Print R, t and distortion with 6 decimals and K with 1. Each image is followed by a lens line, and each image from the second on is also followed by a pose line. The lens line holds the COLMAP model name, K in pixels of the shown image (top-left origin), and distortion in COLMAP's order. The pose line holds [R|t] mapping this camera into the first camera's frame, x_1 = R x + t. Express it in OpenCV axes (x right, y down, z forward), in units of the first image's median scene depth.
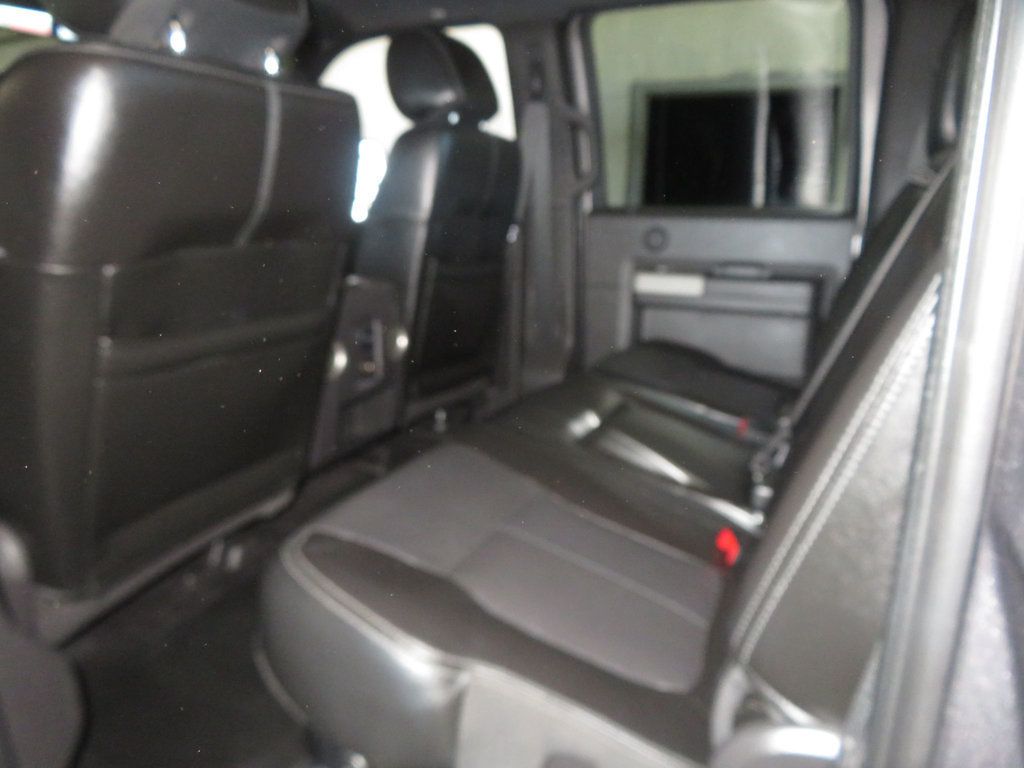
lens RADIAL K [[743.0, 0, 510.4], [0, 743.0, 375.3], [0, 0, 1]] dist [0.005873, 0.001242]
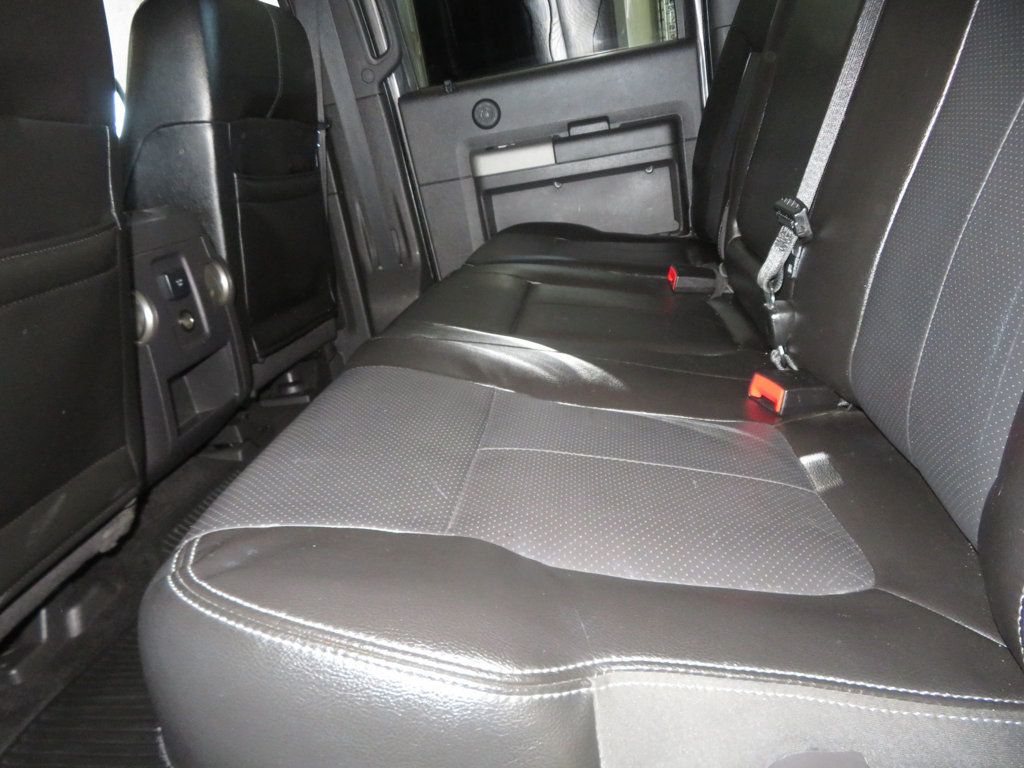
lens RADIAL K [[743.0, 0, 510.4], [0, 743.0, 375.3], [0, 0, 1]] dist [0.005873, 0.001242]
pose [[0.936170, -0.260731, 0.235808, -0.067614], [0.245794, 0.965022, 0.091200, 0.042979], [-0.251339, -0.027418, 0.967511, 0.165950]]
